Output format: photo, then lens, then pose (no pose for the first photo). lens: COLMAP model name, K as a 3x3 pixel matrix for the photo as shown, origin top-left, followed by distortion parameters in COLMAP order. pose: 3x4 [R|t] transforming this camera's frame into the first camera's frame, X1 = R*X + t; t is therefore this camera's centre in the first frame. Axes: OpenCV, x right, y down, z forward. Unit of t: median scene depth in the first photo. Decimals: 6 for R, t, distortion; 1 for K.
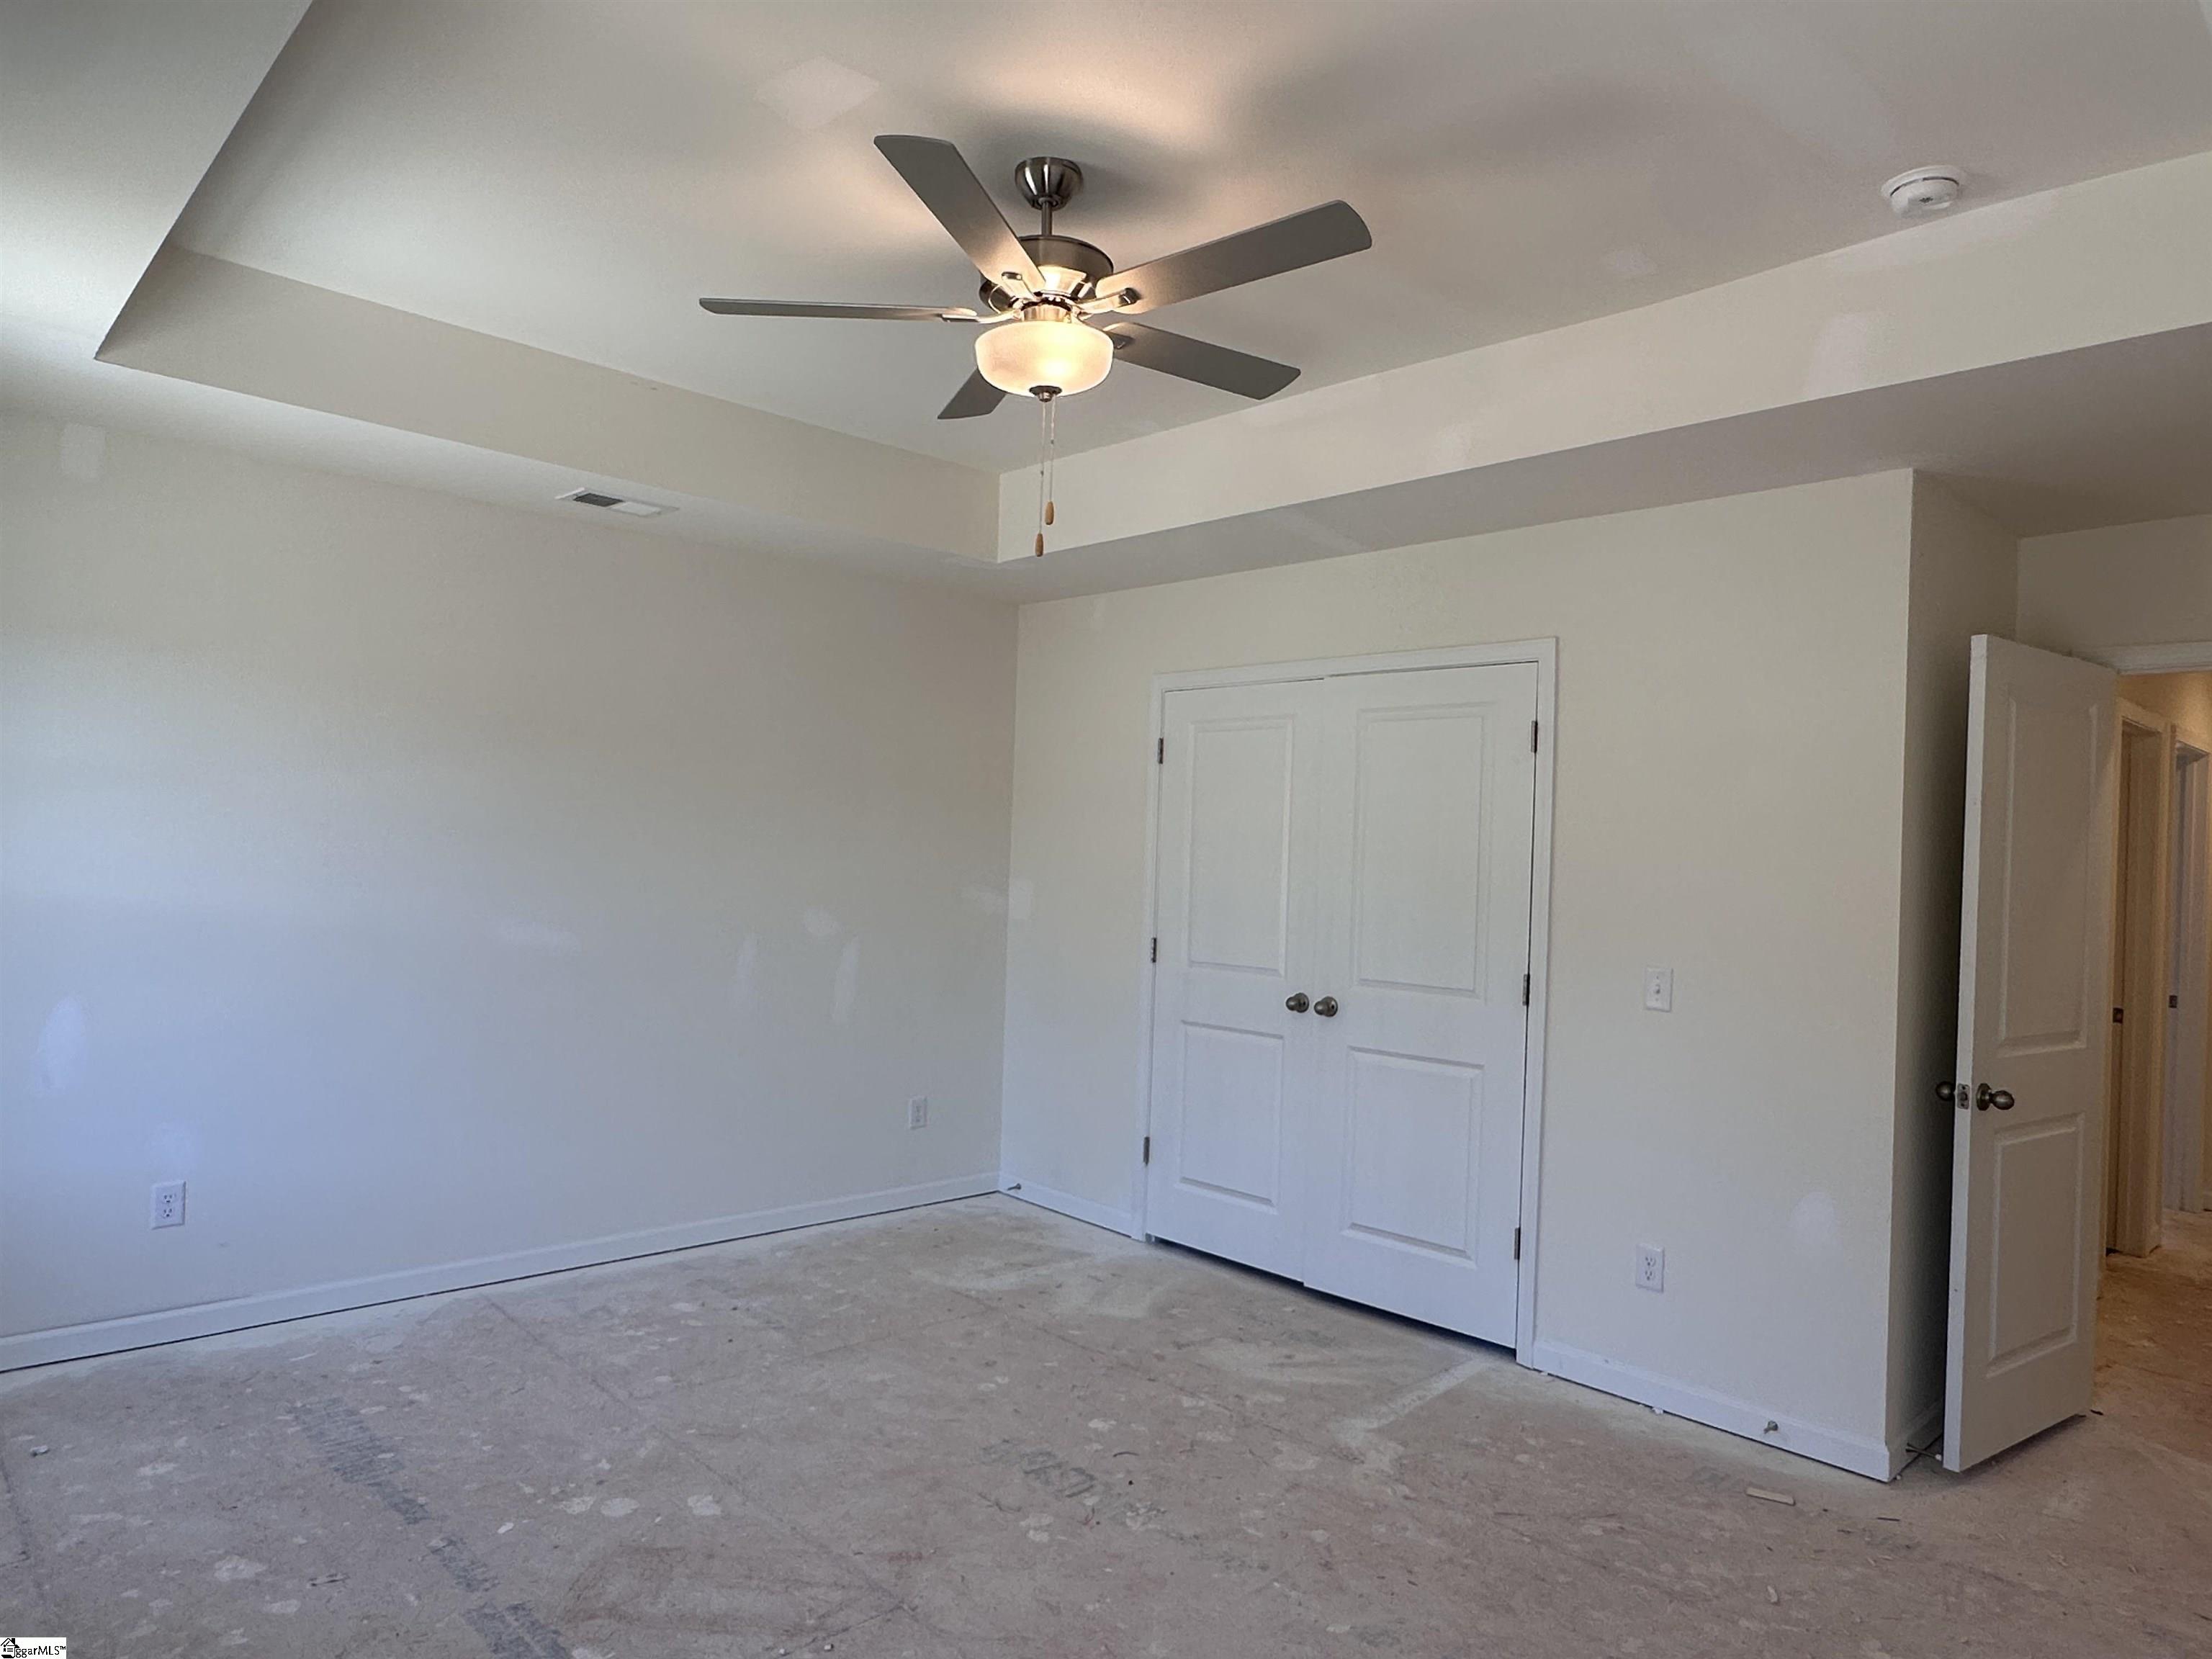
lens RADIAL K [[1382.6, 0, 1104.6], [0, 1382.6, 843.8], [0, 0, 1]] dist [-0.001818, 0.000750]
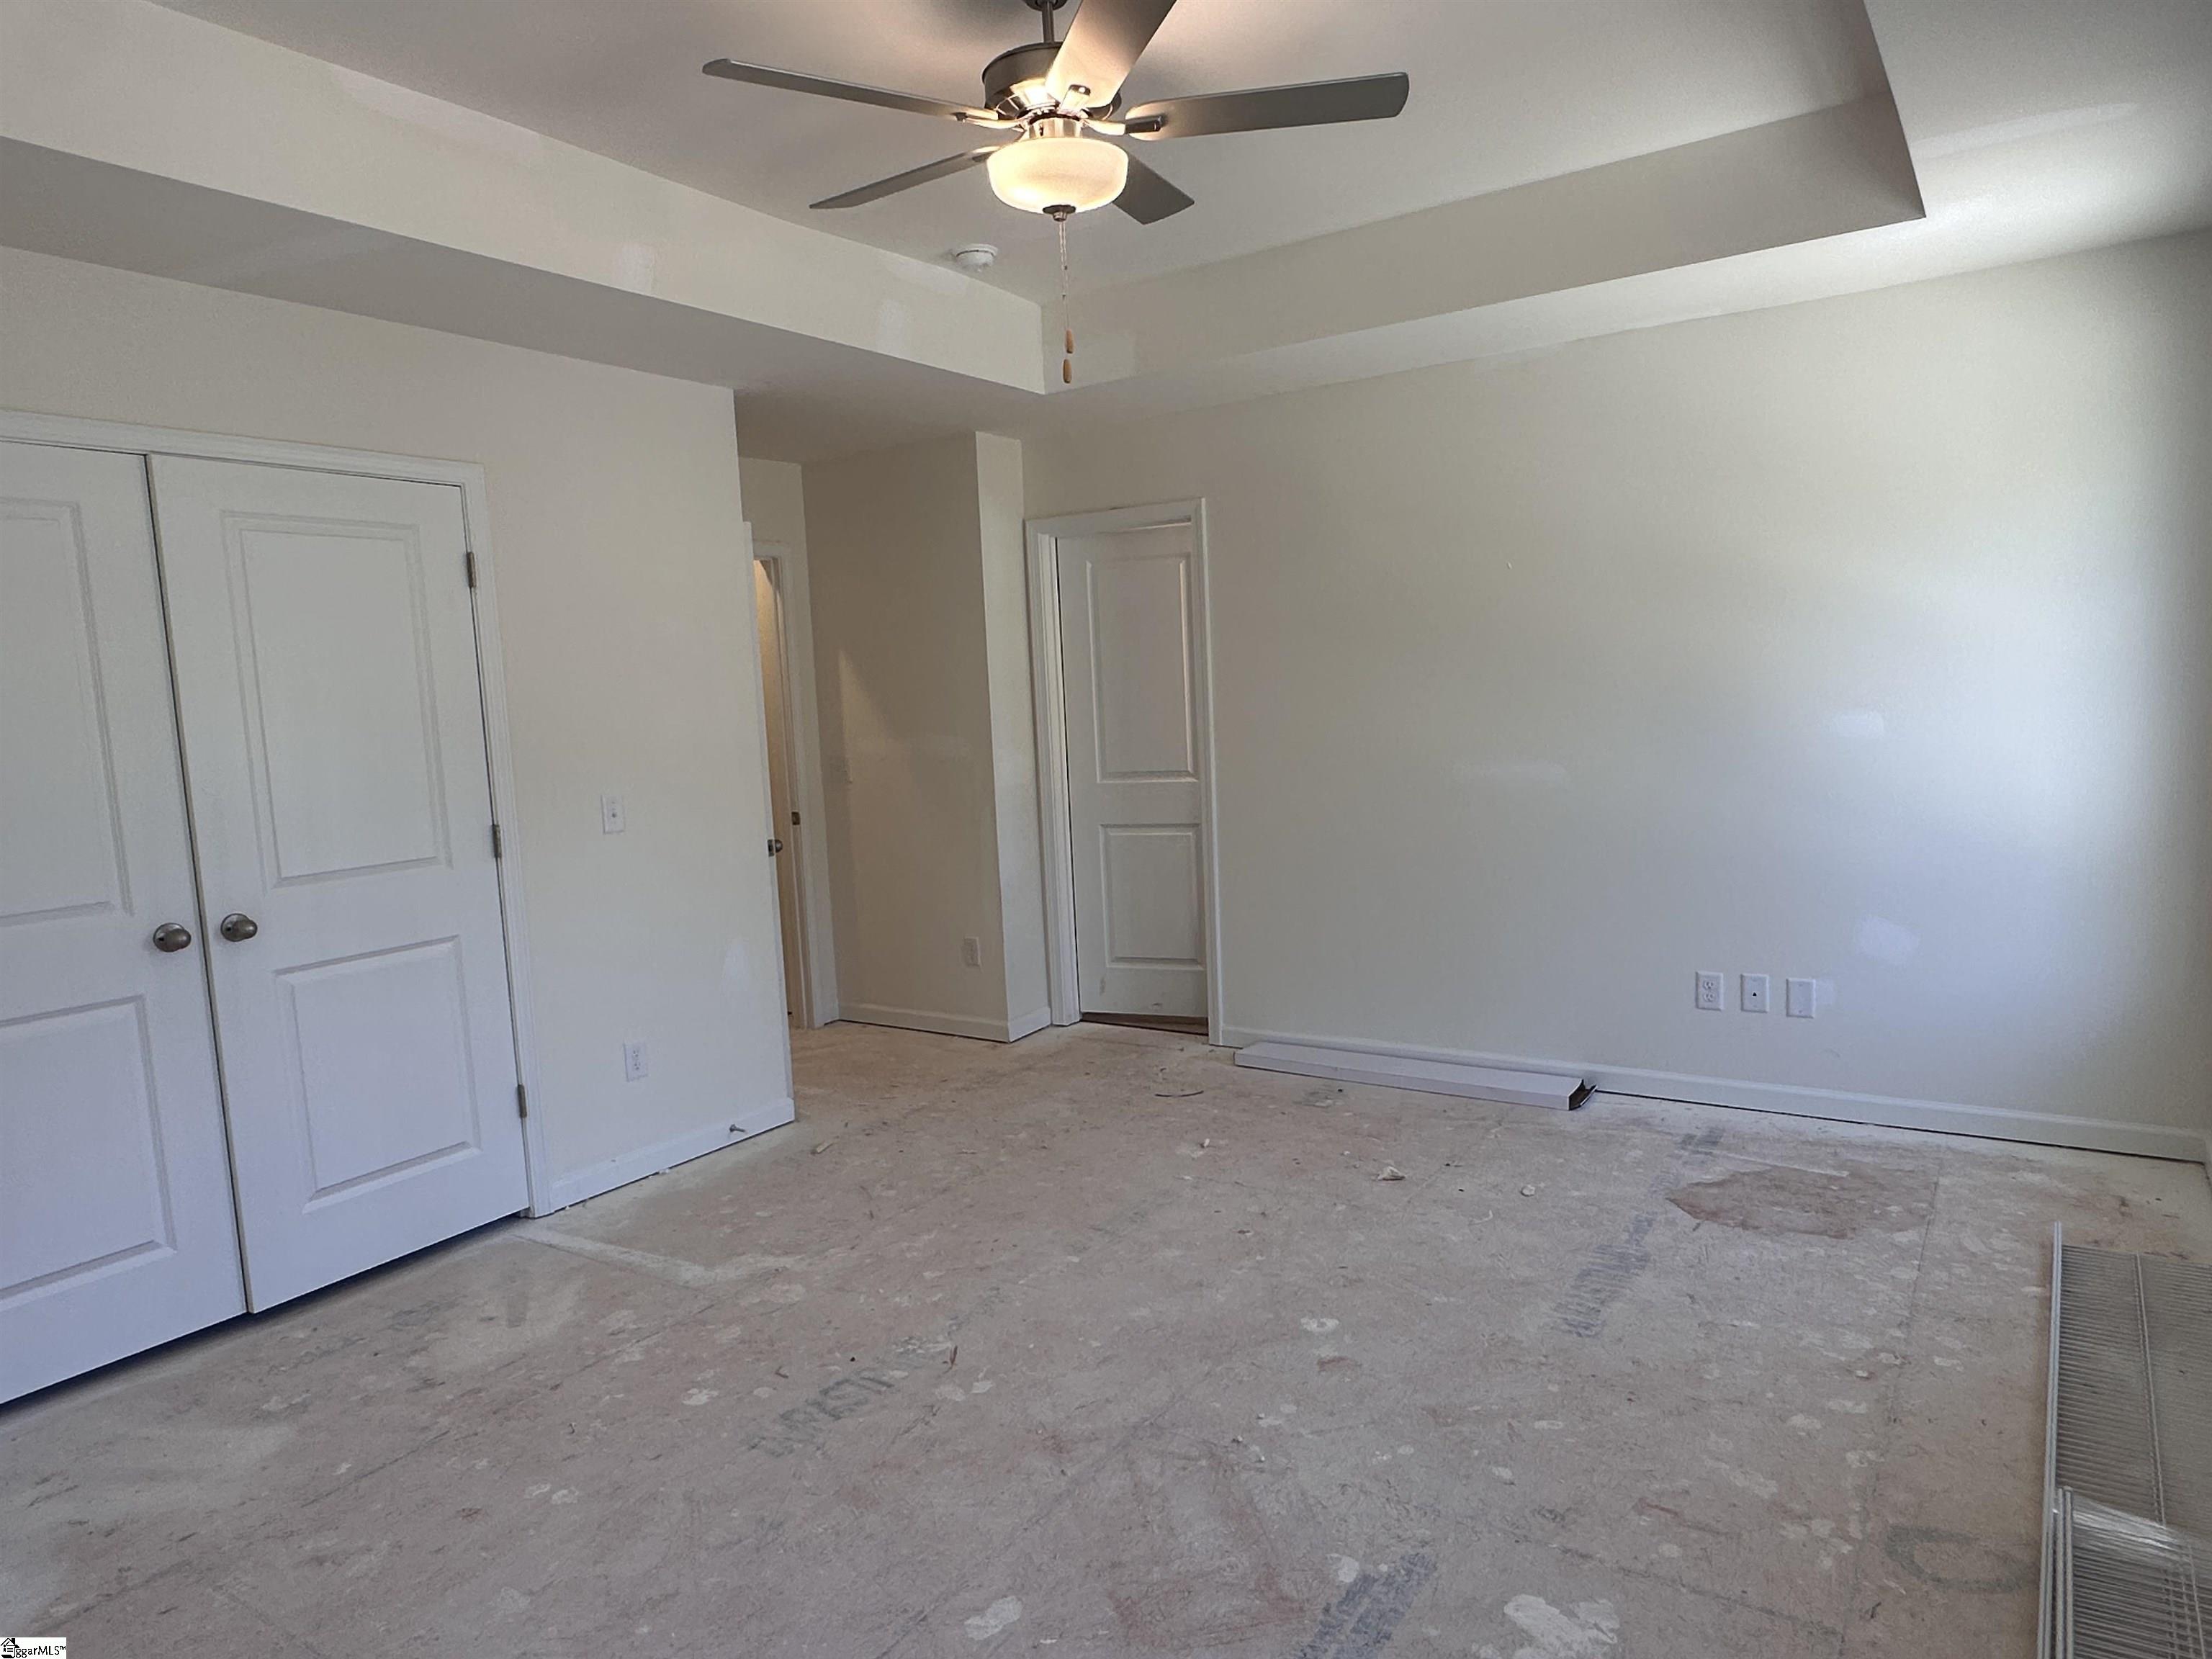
lens RADIAL K [[1396.2, 0, 1079.6], [0, 1396.2, 844.1], [0, 0, 1]] dist [0.003532, 0.001470]
pose [[-0.200657, -0.135094, 0.970302, -0.811278], [0.036693, 0.988715, 0.145246, -0.019559], [-0.978974, 0.064748, -0.193436, 0.914845]]
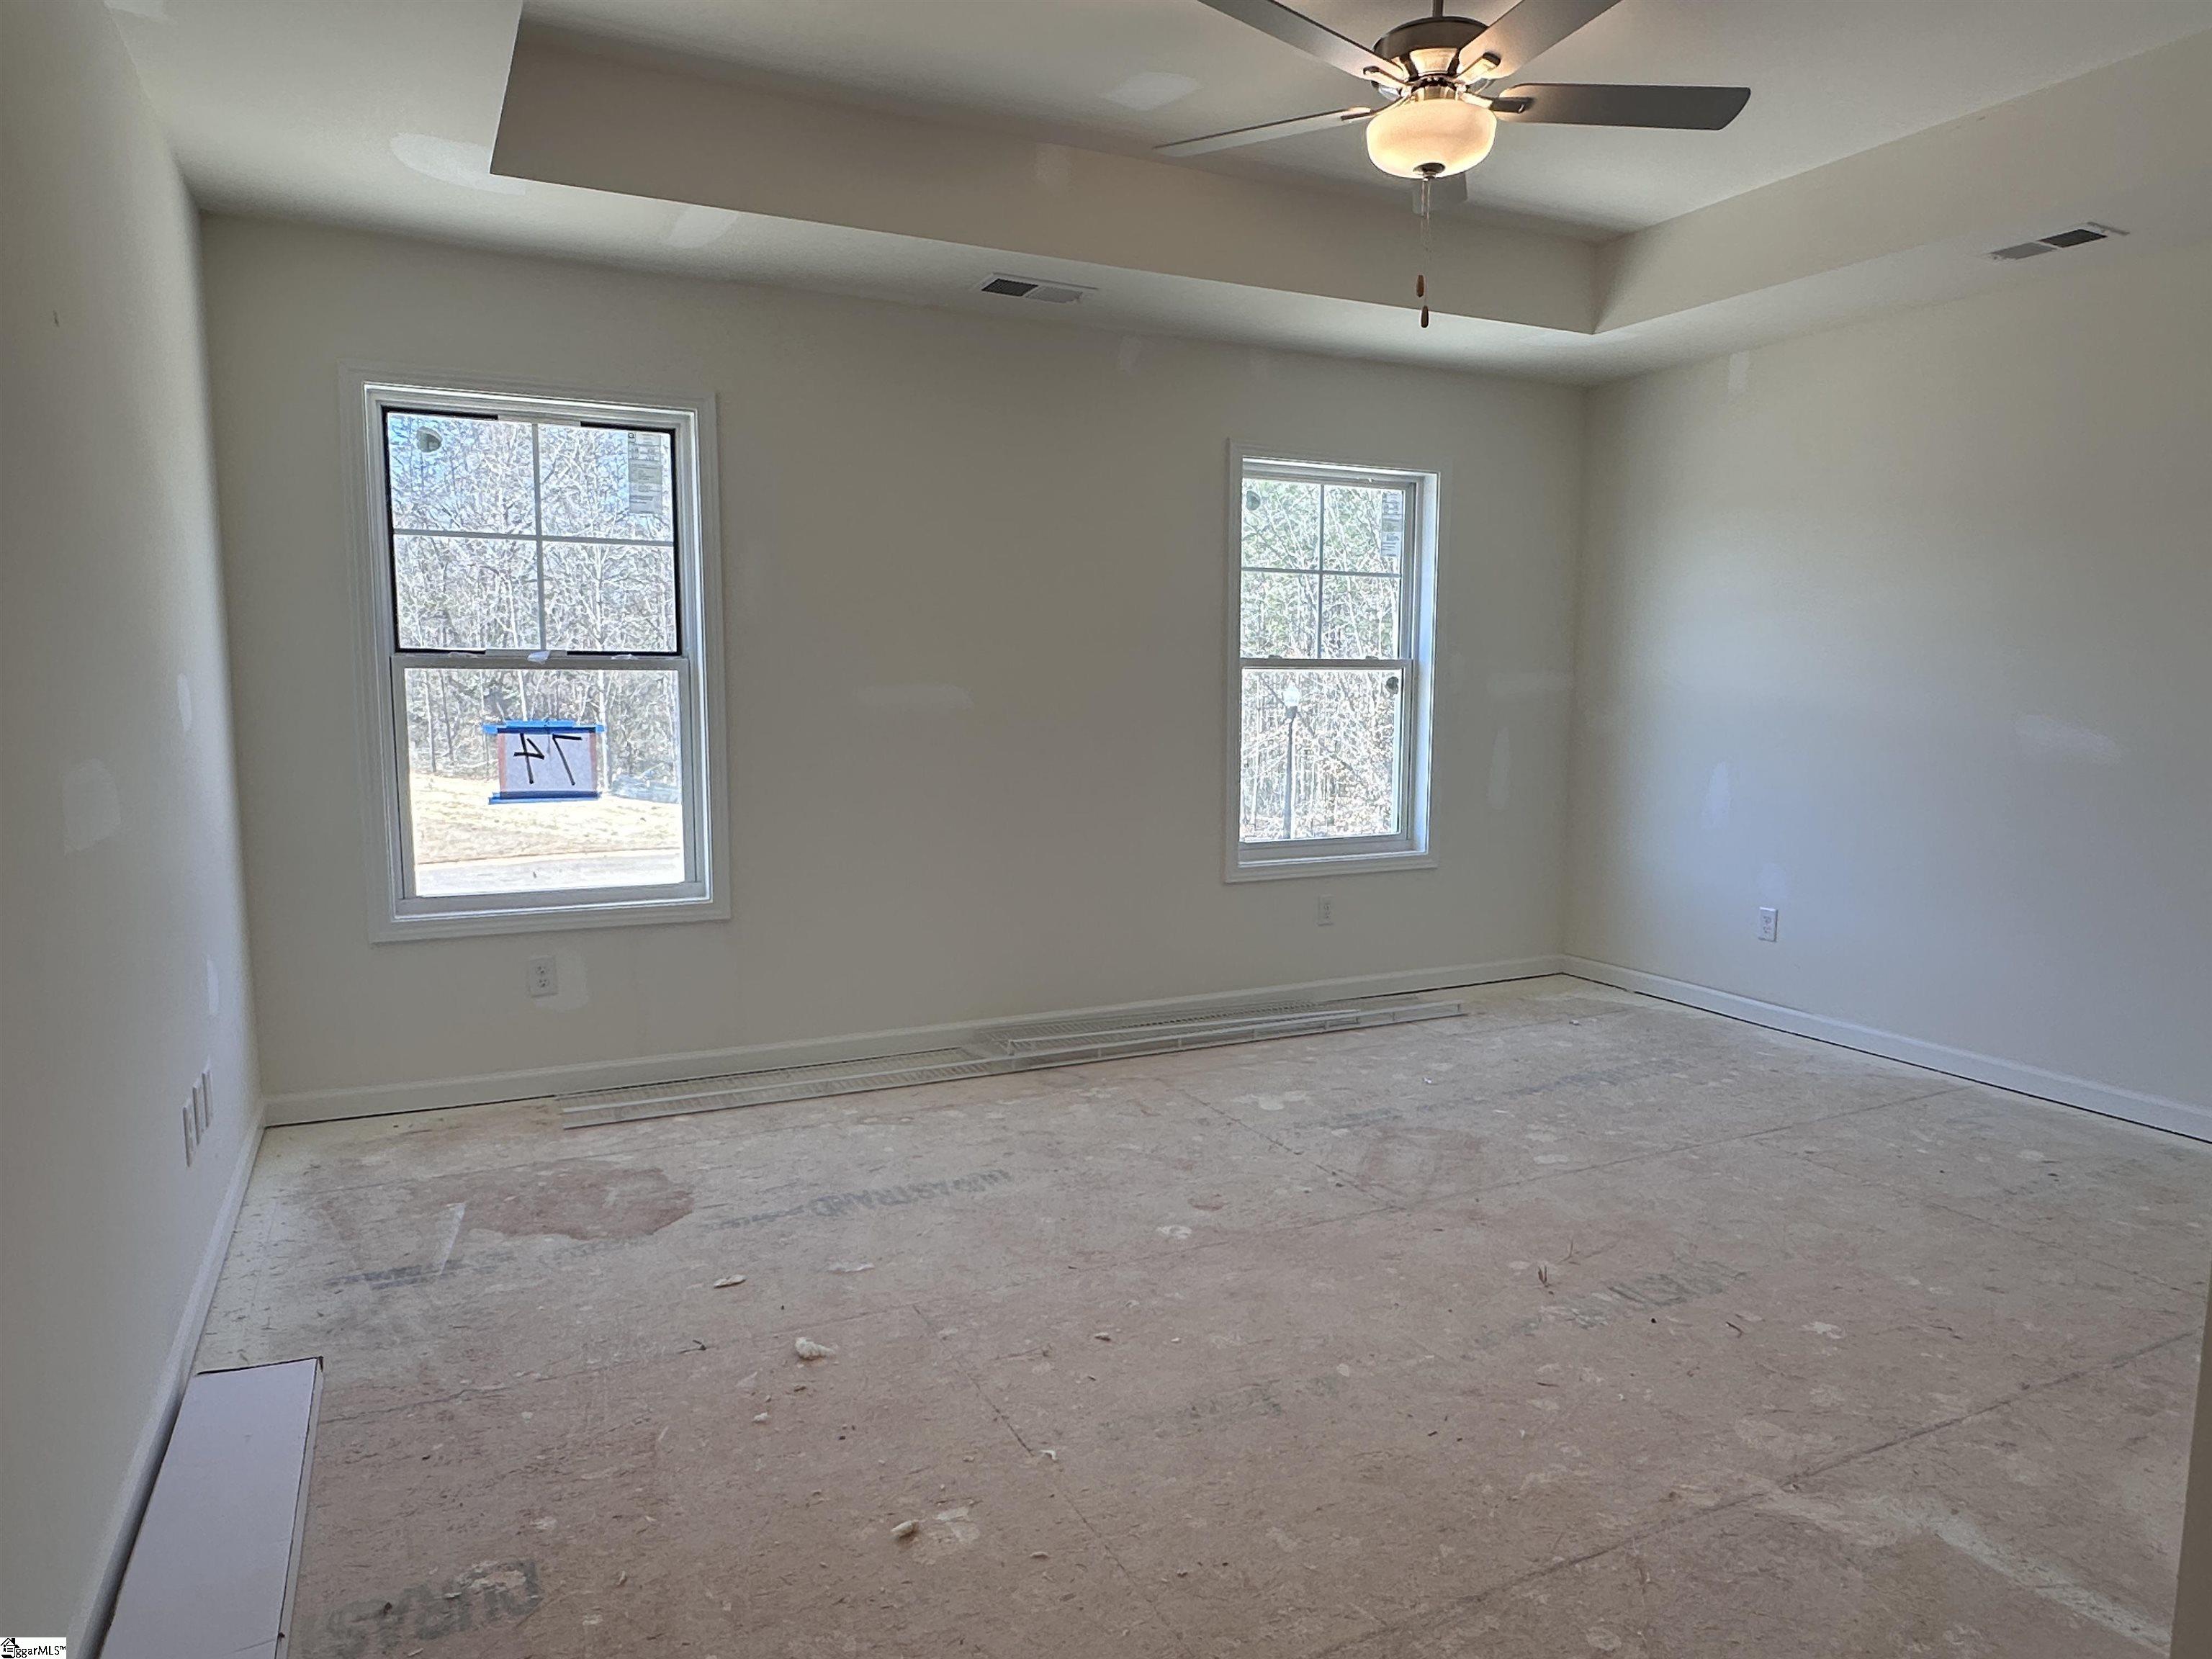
lens RADIAL K [[1382.6, 0, 1104.6], [0, 1382.6, 843.8], [0, 0, 1]] dist [-0.001818, 0.000750]
pose [[-0.289934, 0.075502, -0.954064, 0.839858], [-0.012500, 0.996500, 0.082658, 0.086129], [0.956965, 0.035891, -0.287975, 0.823049]]
